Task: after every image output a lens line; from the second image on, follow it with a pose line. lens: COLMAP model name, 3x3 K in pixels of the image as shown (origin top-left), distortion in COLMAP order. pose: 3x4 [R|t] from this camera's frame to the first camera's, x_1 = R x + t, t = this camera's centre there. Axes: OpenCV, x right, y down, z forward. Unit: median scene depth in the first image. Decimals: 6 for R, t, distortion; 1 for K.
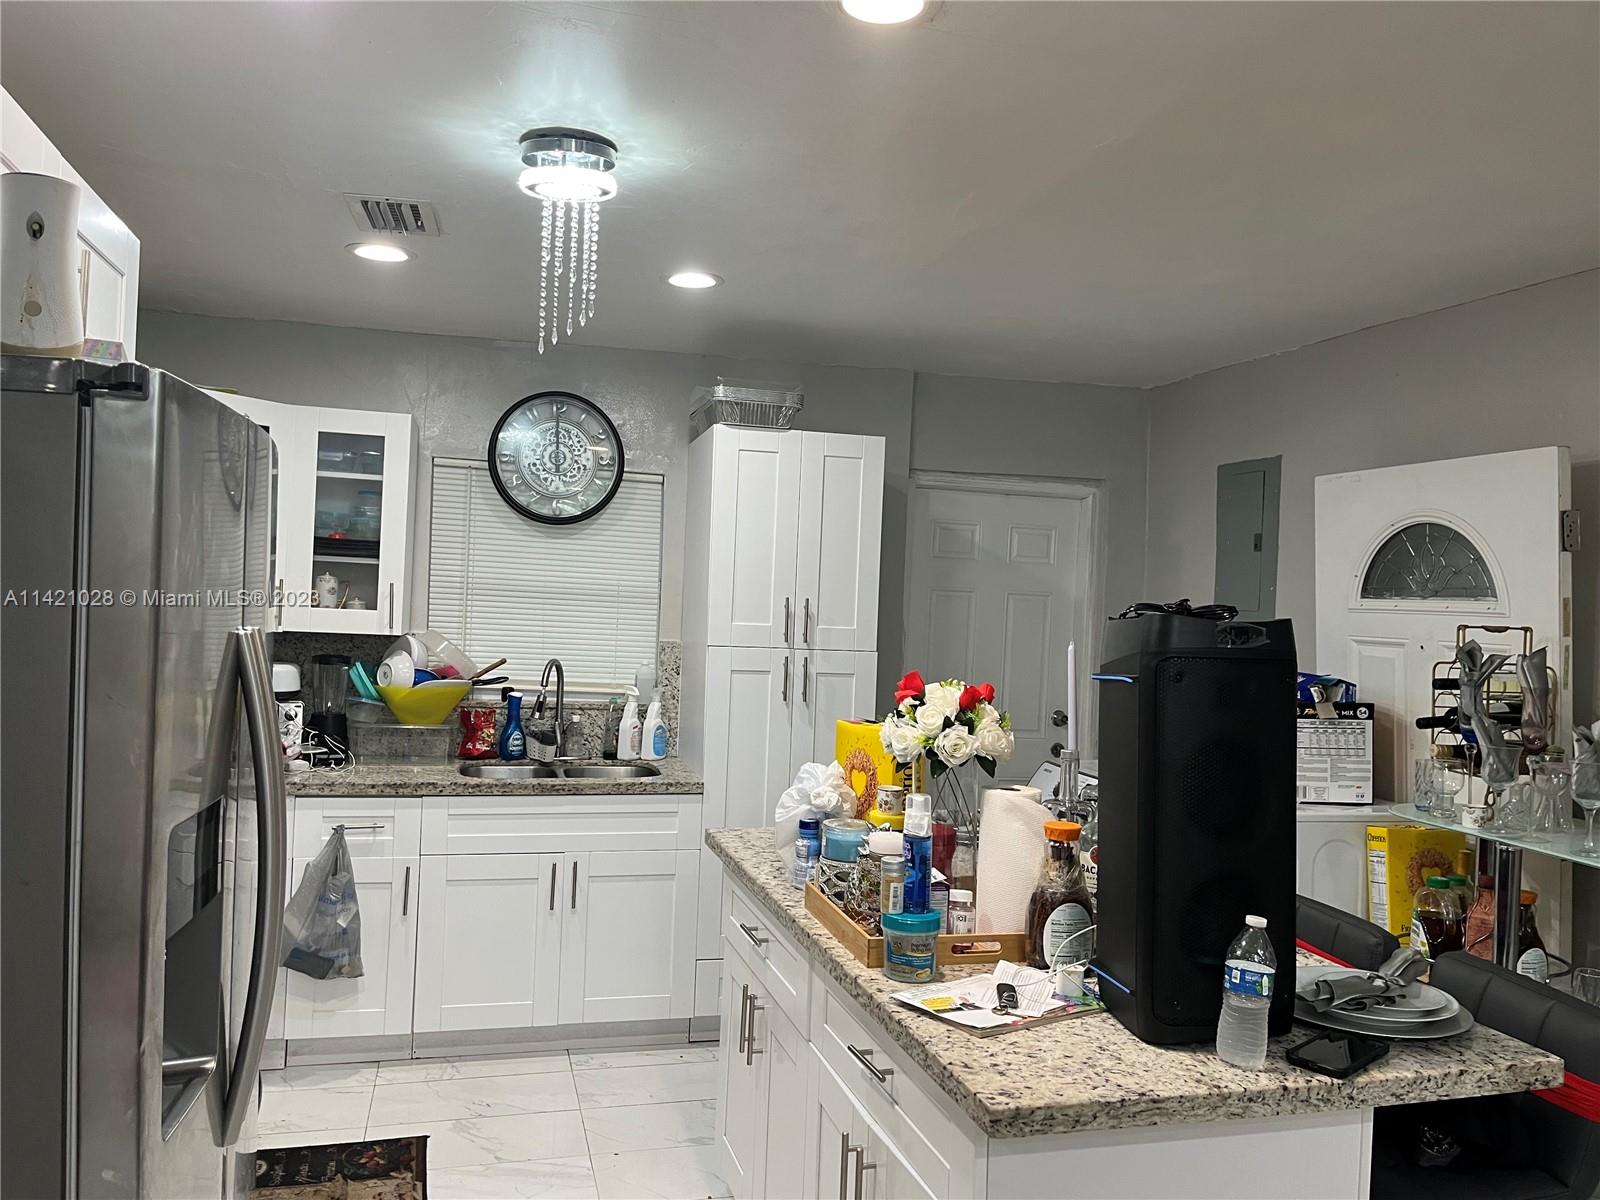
lens RADIAL K [[1200.0, 0, 759.9], [0, 1200.0, 626.5], [0, 0, 1]] dist [0.062203, -0.080132]
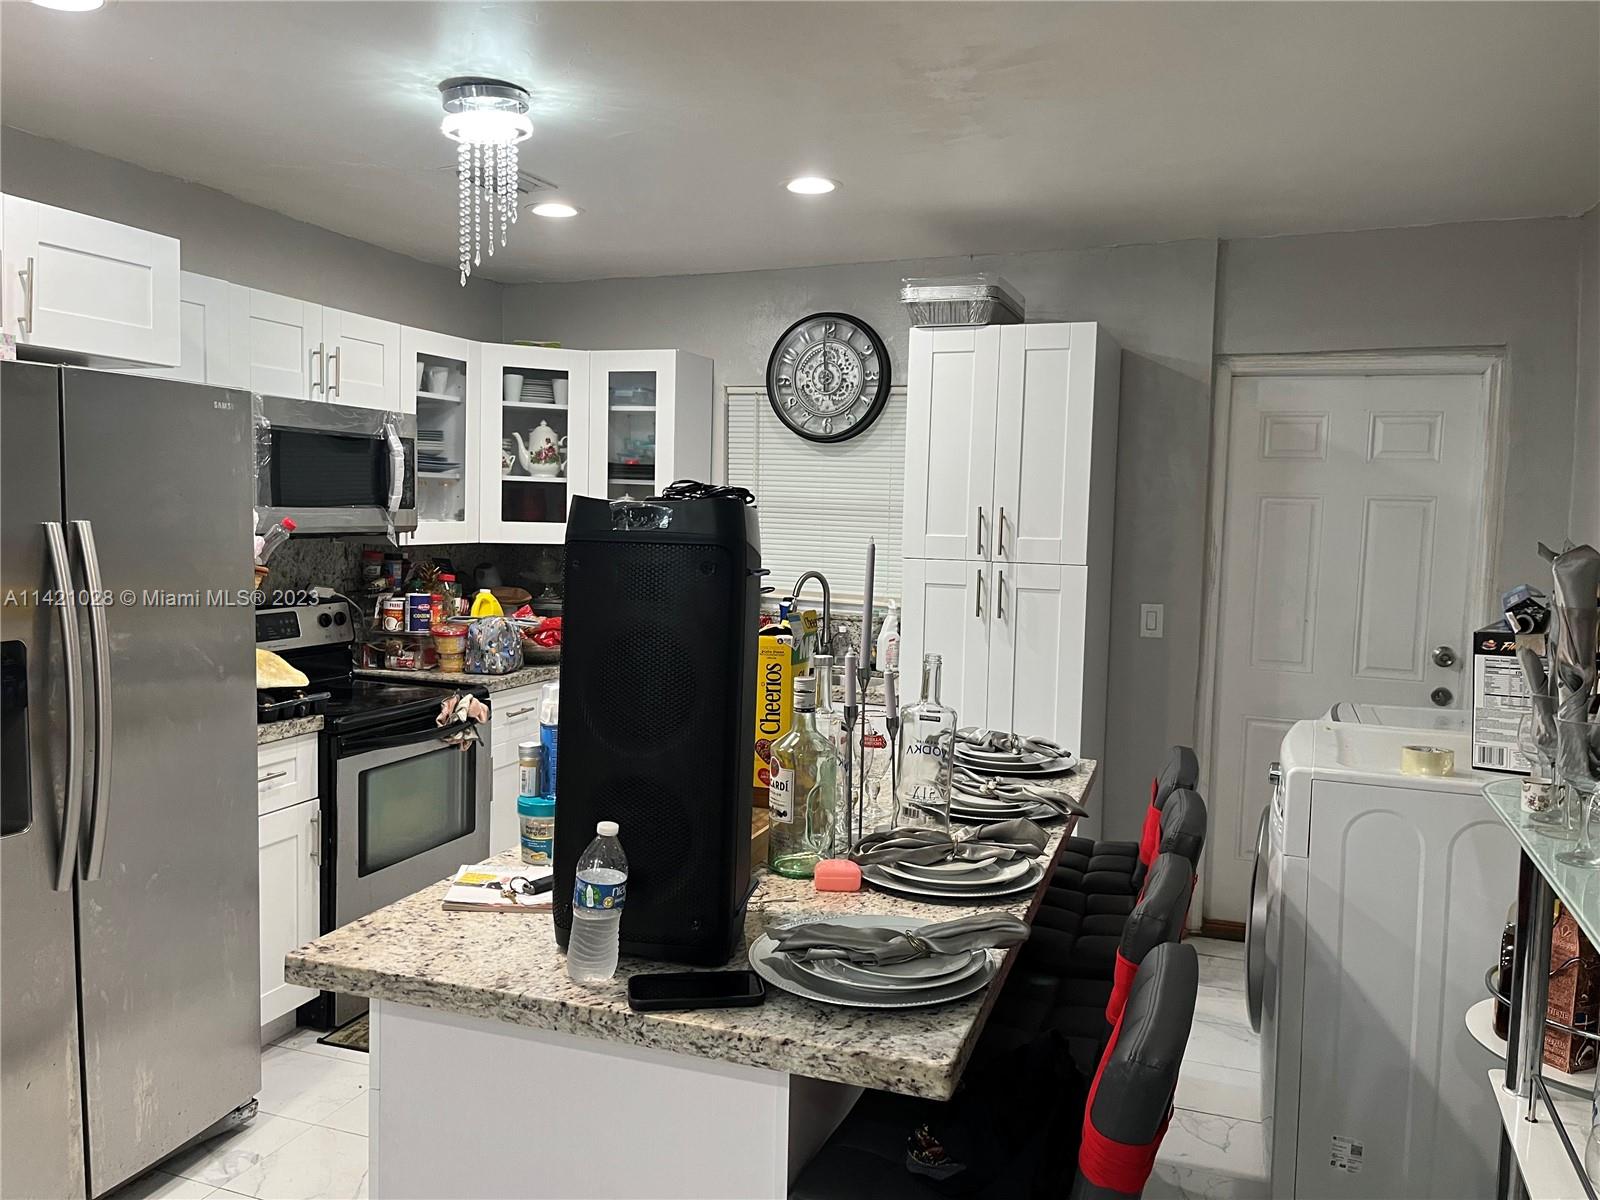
lens RADIAL K [[1200.0, 0, 798.1], [0, 1200.0, 590.0], [0, 0, 1]] dist [0.062203, -0.080132]
pose [[0.824063, 0.018668, -0.566190, 0.446187], [-0.003218, 0.999595, 0.028275, 0.015316], [0.566489, -0.021478, 0.823790, 0.141427]]
